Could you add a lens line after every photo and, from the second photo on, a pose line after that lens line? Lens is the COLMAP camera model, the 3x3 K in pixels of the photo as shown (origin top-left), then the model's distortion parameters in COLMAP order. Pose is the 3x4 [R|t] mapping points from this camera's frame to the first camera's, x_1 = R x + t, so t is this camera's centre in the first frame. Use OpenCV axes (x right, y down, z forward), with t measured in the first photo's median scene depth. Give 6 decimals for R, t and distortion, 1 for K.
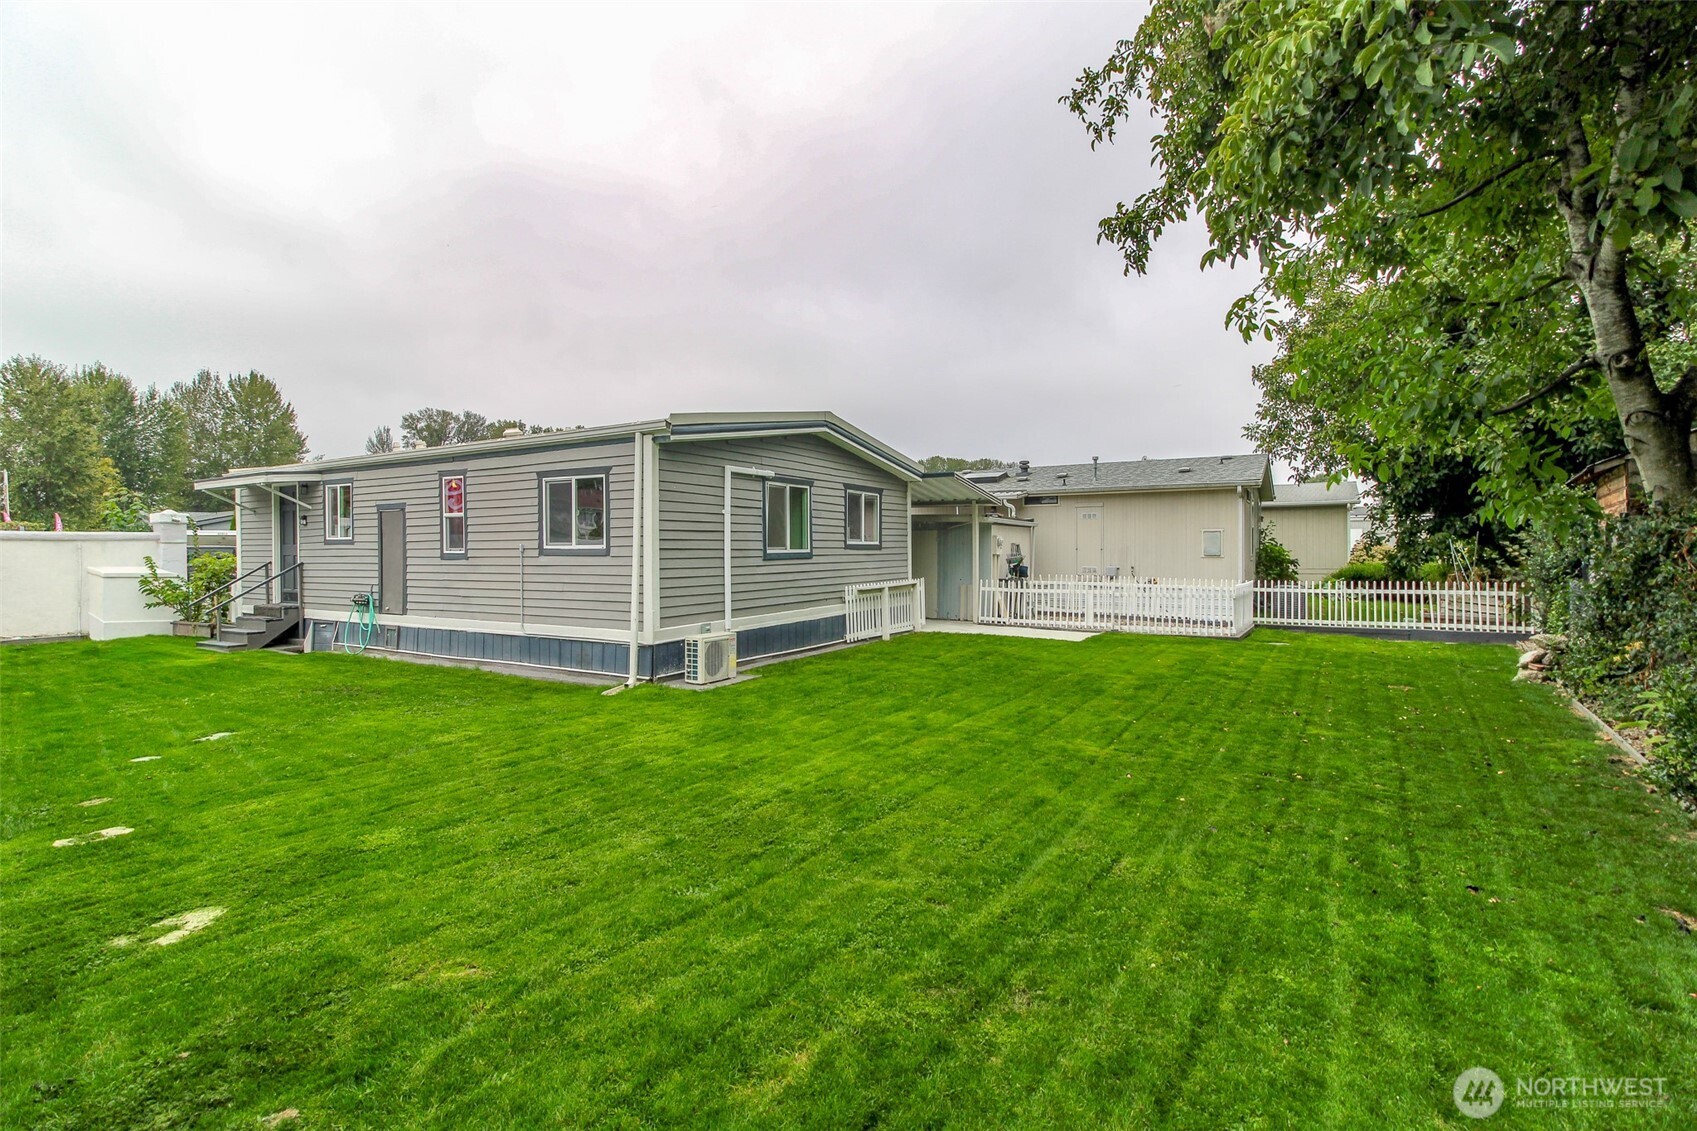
lens RADIAL K [[764.6, 0, 845.5], [0, 764.6, 552.2], [0, 0, 1]] dist [0.002492, -0.000457]
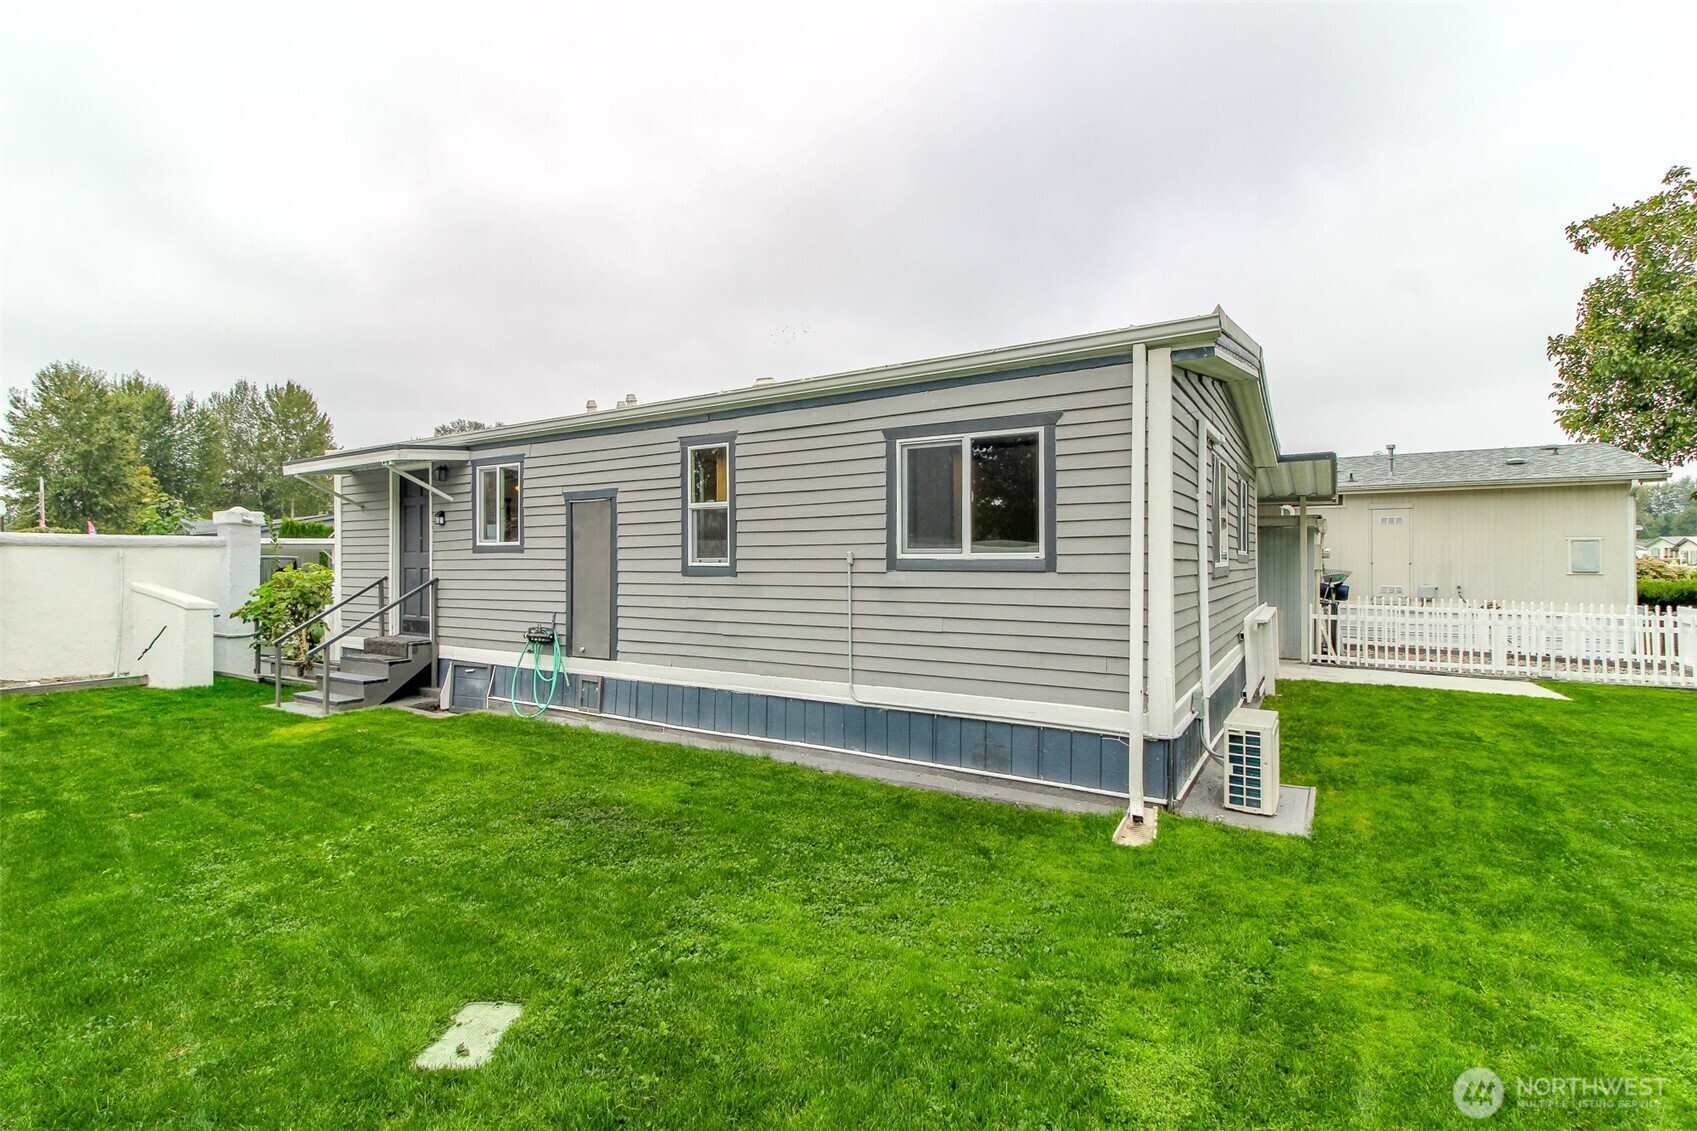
lens RADIAL K [[760.3, 0, 845.7], [0, 760.3, 554.0], [0, 0, 1]] dist [0.006652, -0.000612]
pose [[0.999750, 0.003227, -0.022136, -0.330232], [-0.003562, 0.999880, -0.015094, 0.000473], [0.022085, 0.015169, 0.999641, 0.322417]]
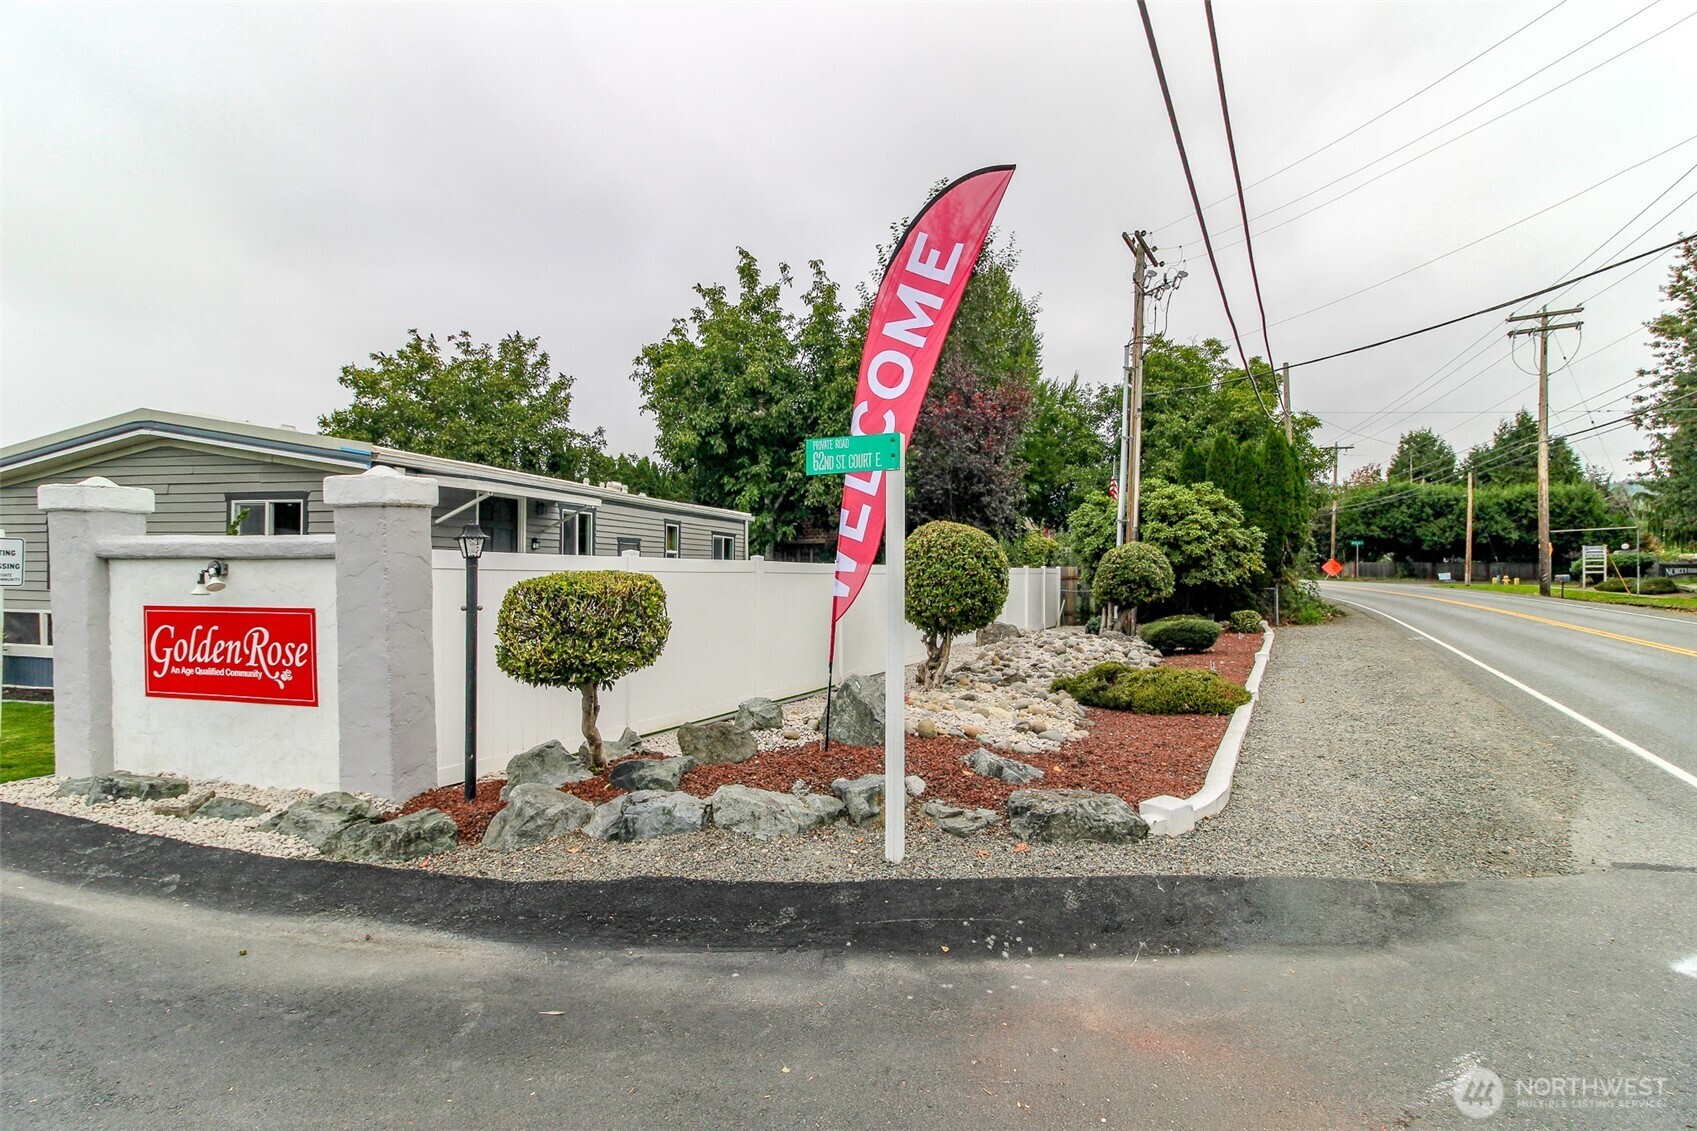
lens RADIAL K [[774.7, 0, 844.7], [0, 774.7, 576.0], [0, 0, 1]] dist [-0.014728, -0.001042]
pose [[-0.254253, 0.000596, 0.967137, -1.679579], [0.008167, 0.999965, 0.001531, -0.003961], [-0.967103, 0.008288, -0.254250, 0.904405]]
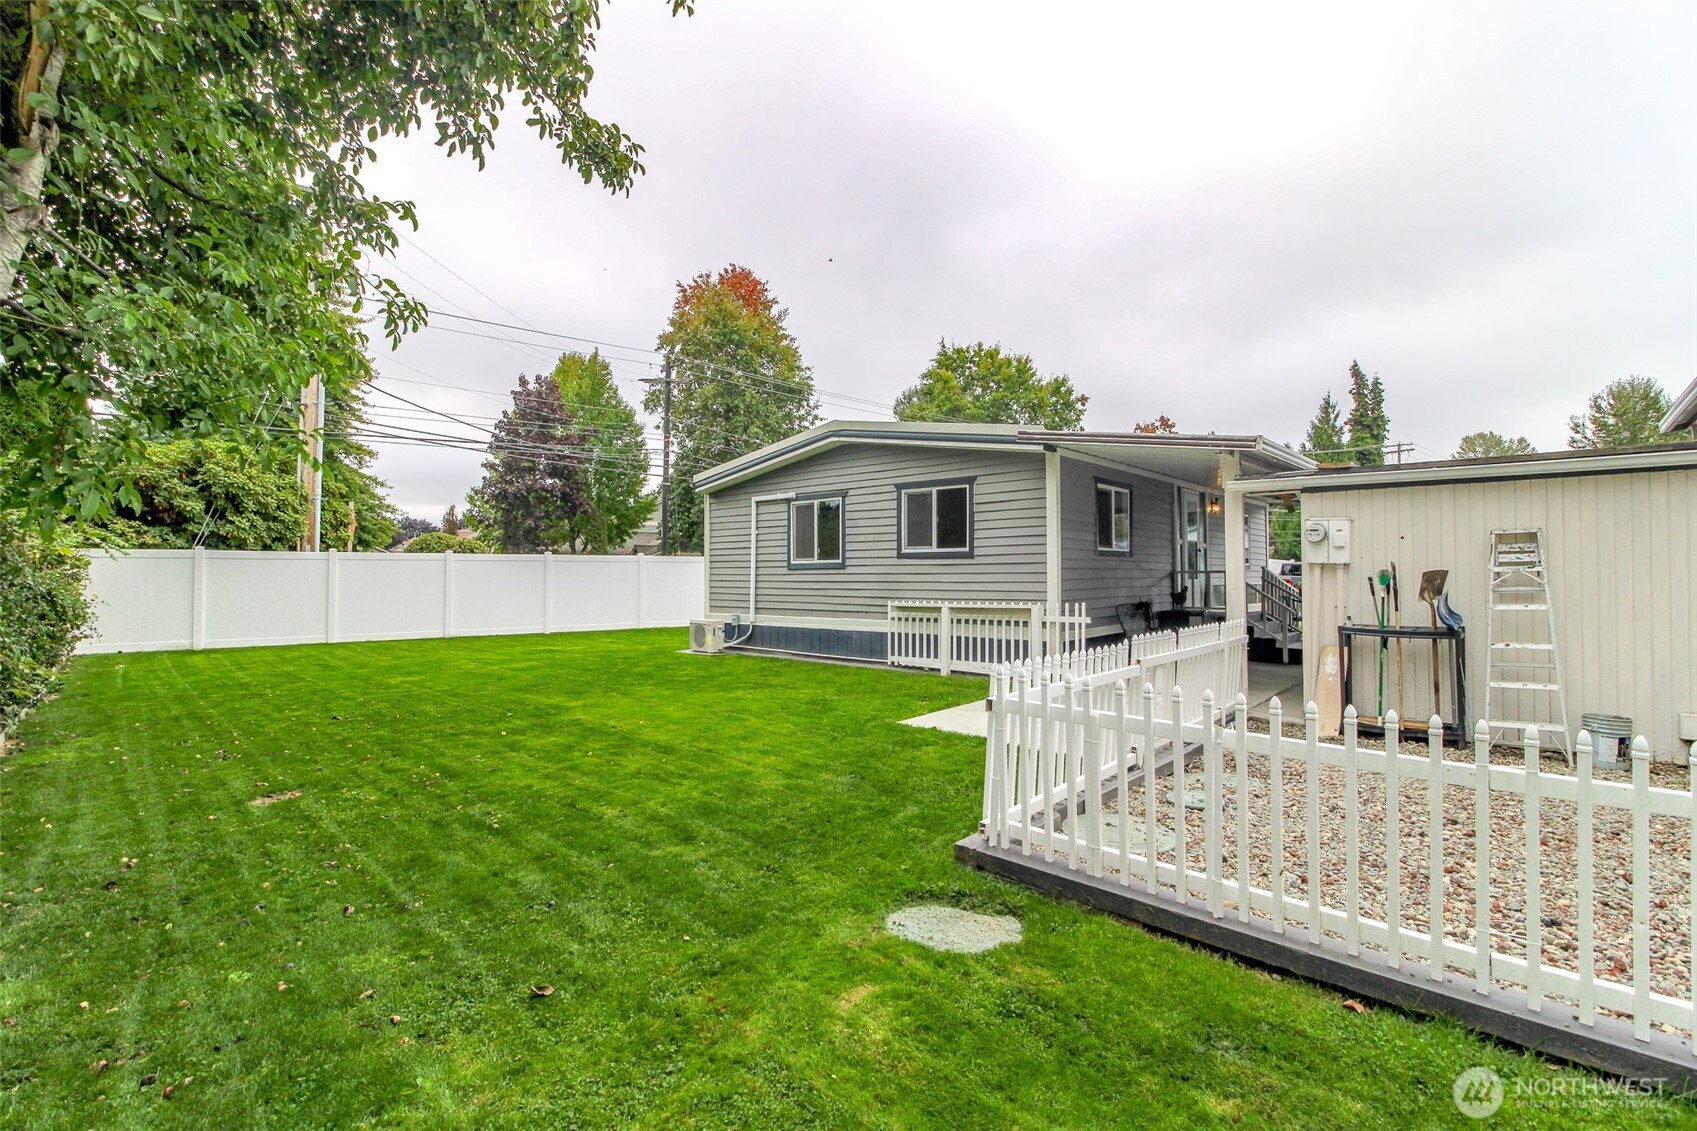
lens RADIAL K [[774.7, 0, 844.7], [0, 774.7, 576.0], [0, 0, 1]] dist [-0.014728, -0.001042]
pose [[-0.183781, 0.005597, -0.982951, 0.865138], [-0.001981, 0.999980, 0.006065, 0.010248], [0.982965, 0.003062, -0.183766, 1.079954]]
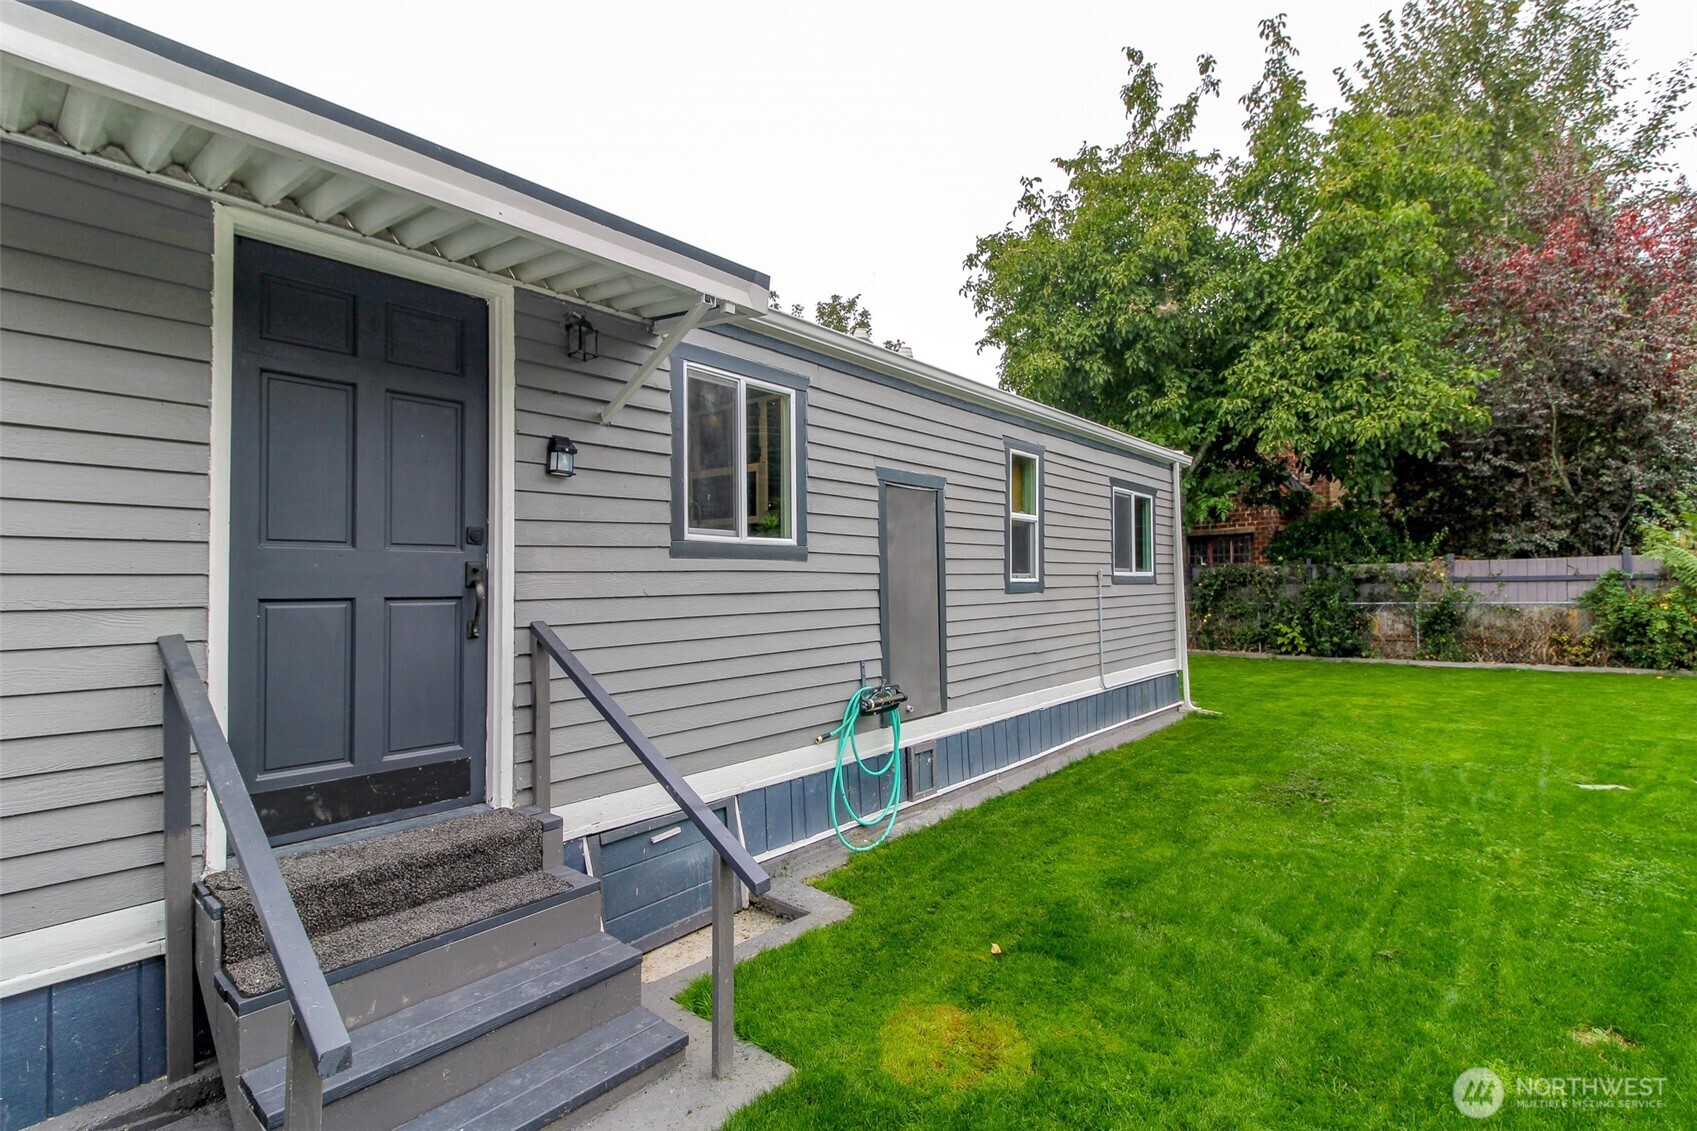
lens RADIAL K [[774.7, 0, 844.7], [0, 774.7, 576.0], [0, 0, 1]] dist [-0.014728, -0.001042]
pose [[0.190428, 0.013984, 0.981602, -0.963802], [0.015077, 0.999739, -0.017167, 0.004163], [-0.981585, 0.018069, 0.190168, 0.877552]]
